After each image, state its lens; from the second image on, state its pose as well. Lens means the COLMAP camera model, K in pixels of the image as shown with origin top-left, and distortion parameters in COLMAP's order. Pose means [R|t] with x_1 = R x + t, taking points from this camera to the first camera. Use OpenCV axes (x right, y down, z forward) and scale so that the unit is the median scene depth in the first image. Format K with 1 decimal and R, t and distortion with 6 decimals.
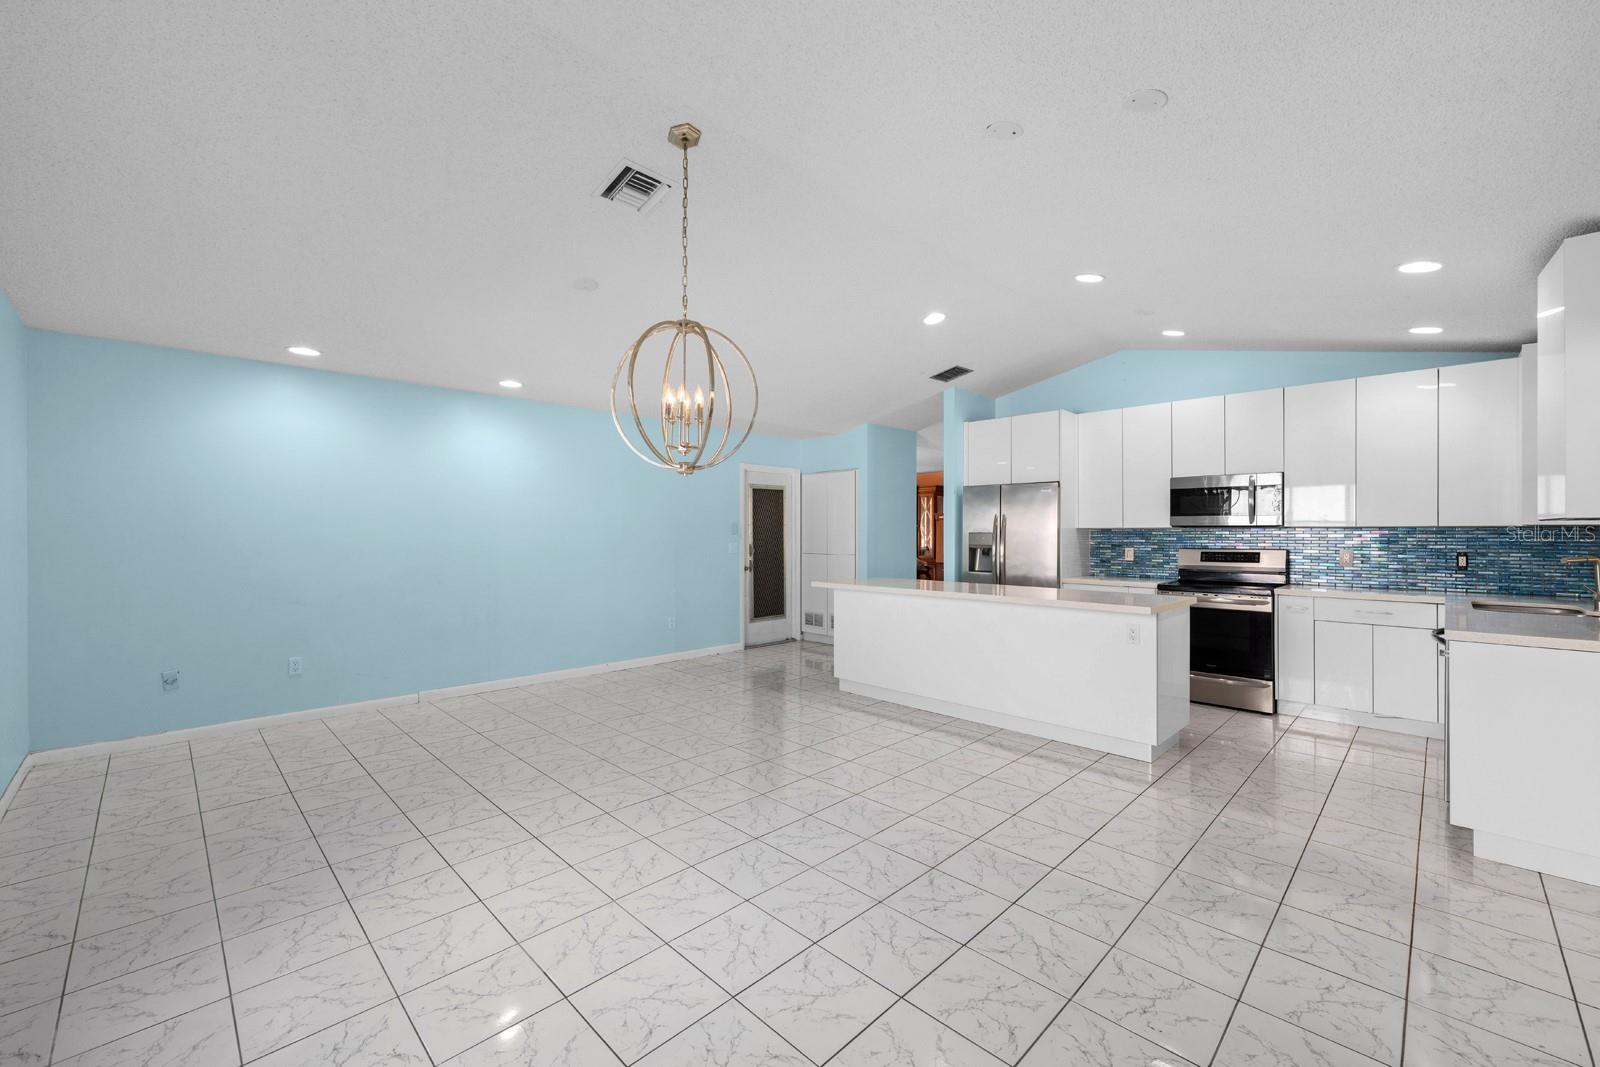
lens RADIAL K [[644.8, 0, 803.1], [0, 644.8, 523.3], [0, 0, 1]] dist [-0.000754, 0.000058]
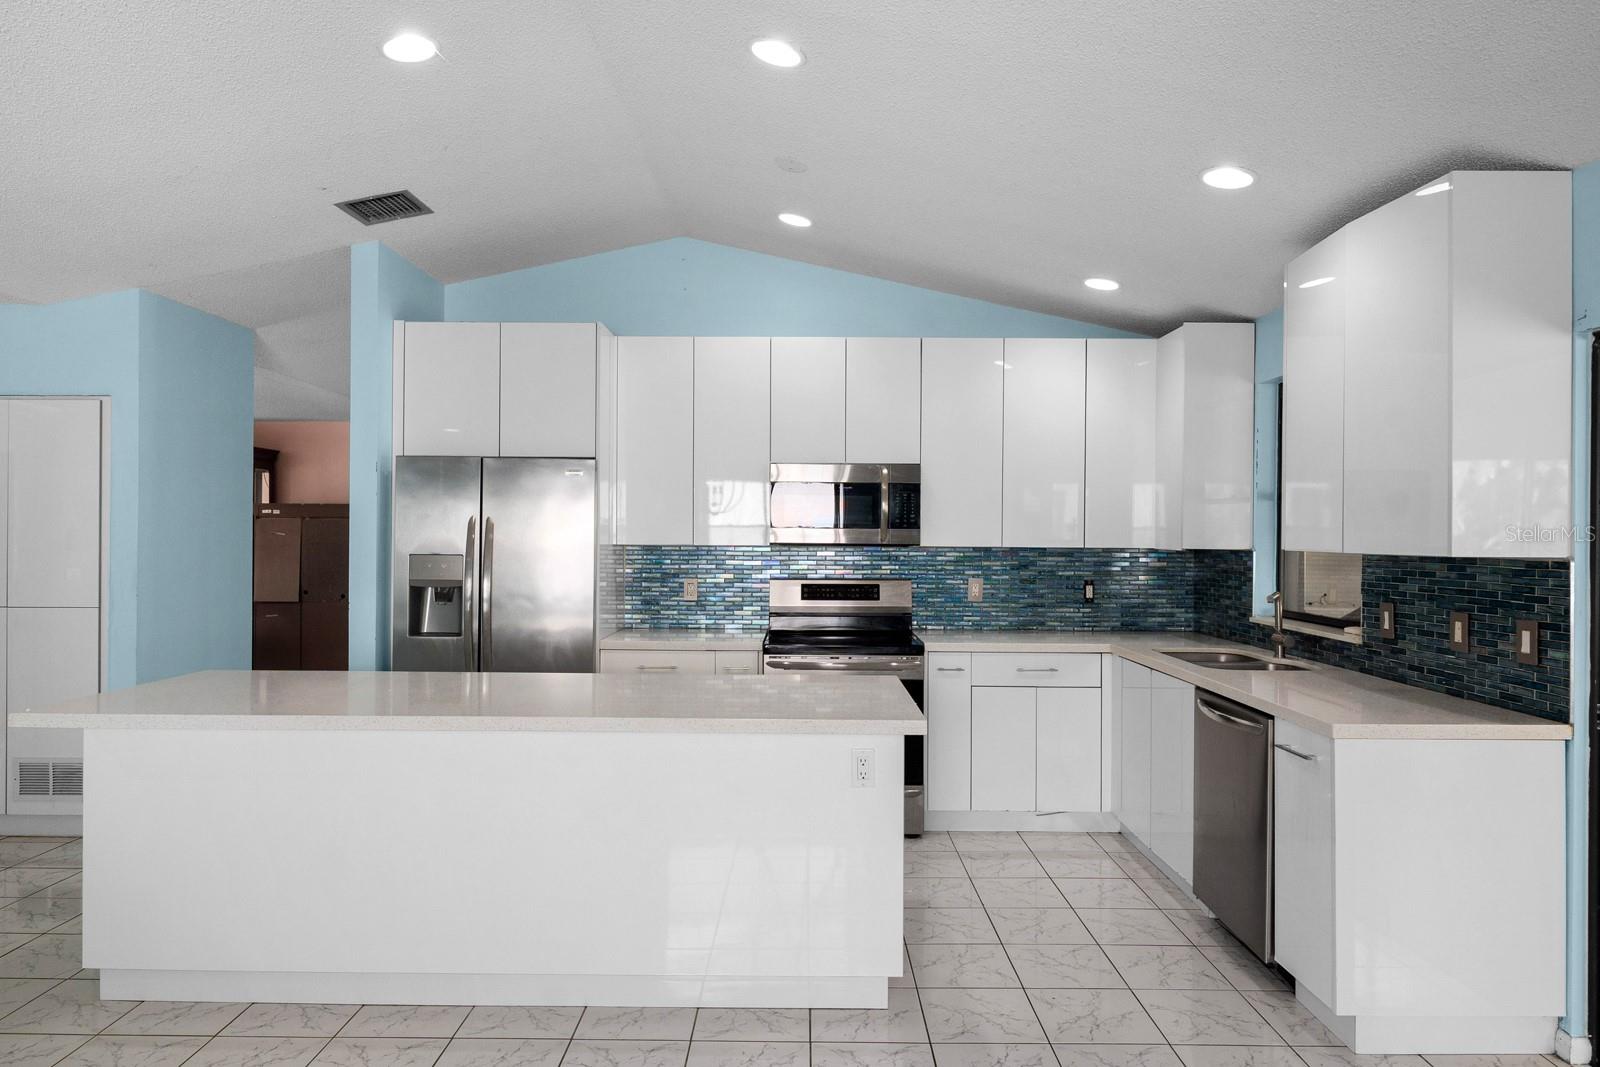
lens RADIAL K [[986.2, 0, 800.0], [0, 986.2, 533.5], [0, 0, 1]] dist [0.008177, 0.000974]
pose [[0.720594, 0.004320, 0.693344, -0.048570], [-0.016177, 0.999813, 0.010583, -0.015809], [-0.693169, -0.018842, 0.720529, 0.330848]]
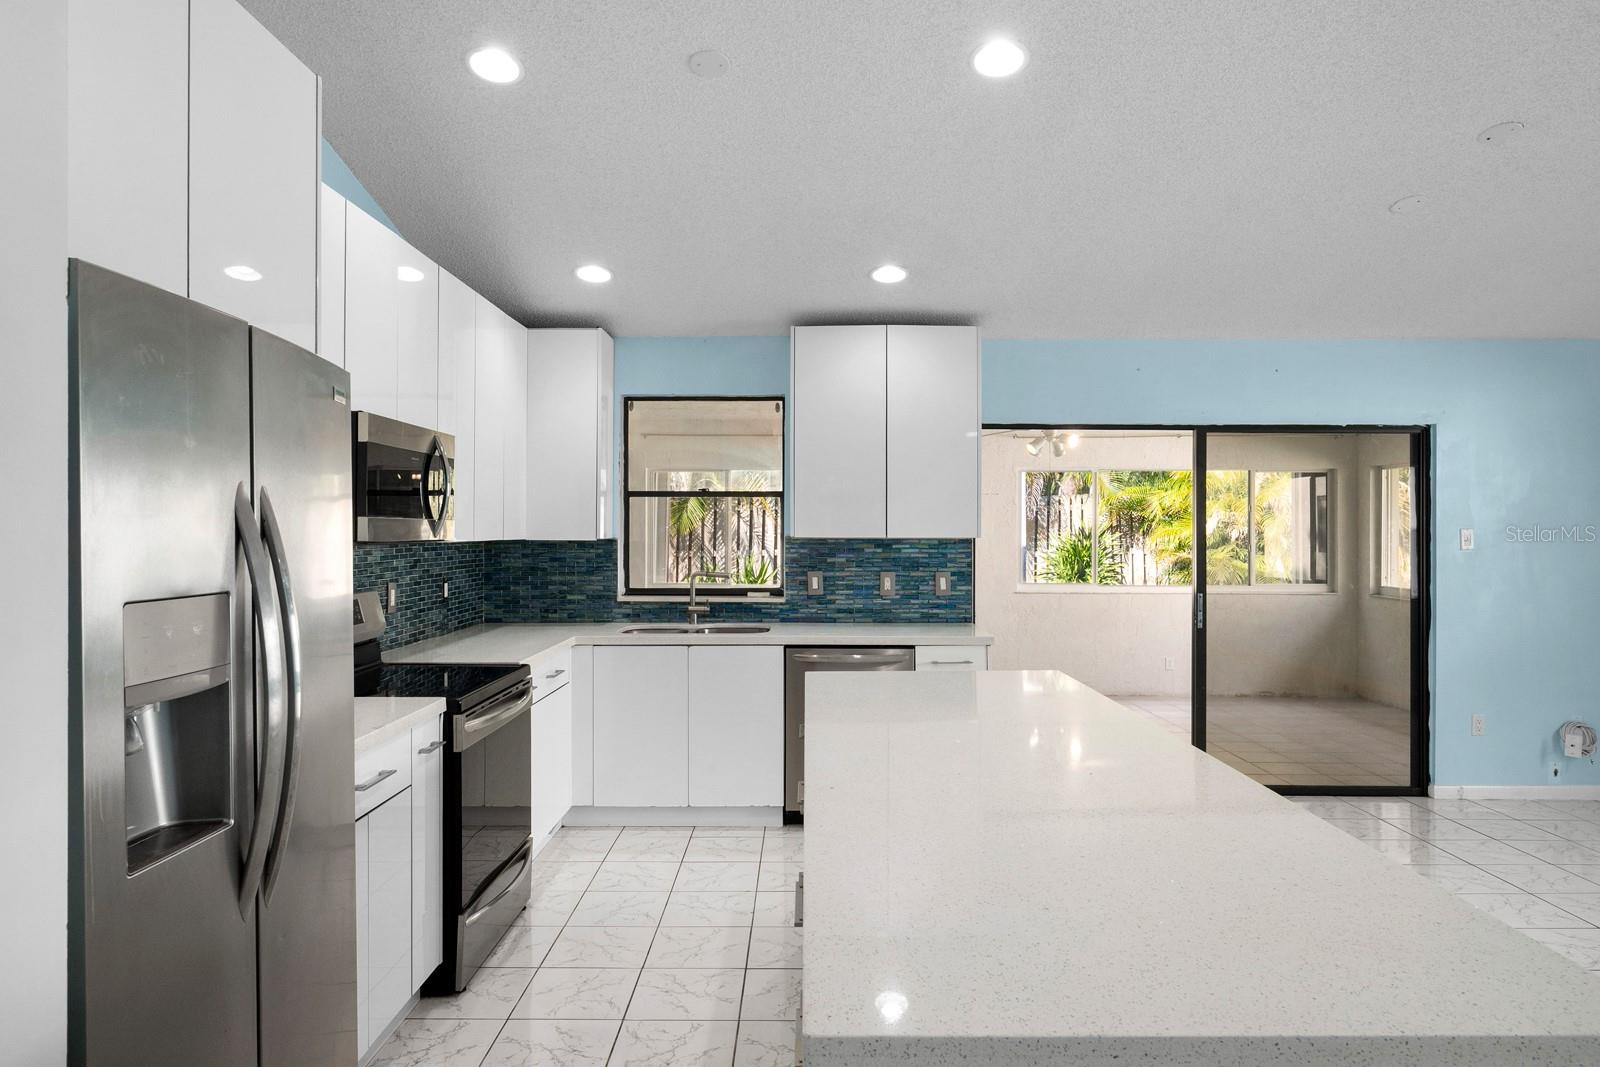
lens RADIAL K [[986.2, 0, 800.0], [0, 986.2, 533.5], [0, 0, 1]] dist [0.008177, 0.000974]
pose [[-0.689459, -0.004981, 0.724307, -0.006732], [-0.011022, 0.999933, -0.003615, -0.002483], [-0.724240, -0.010475, -0.689468, 1.253016]]
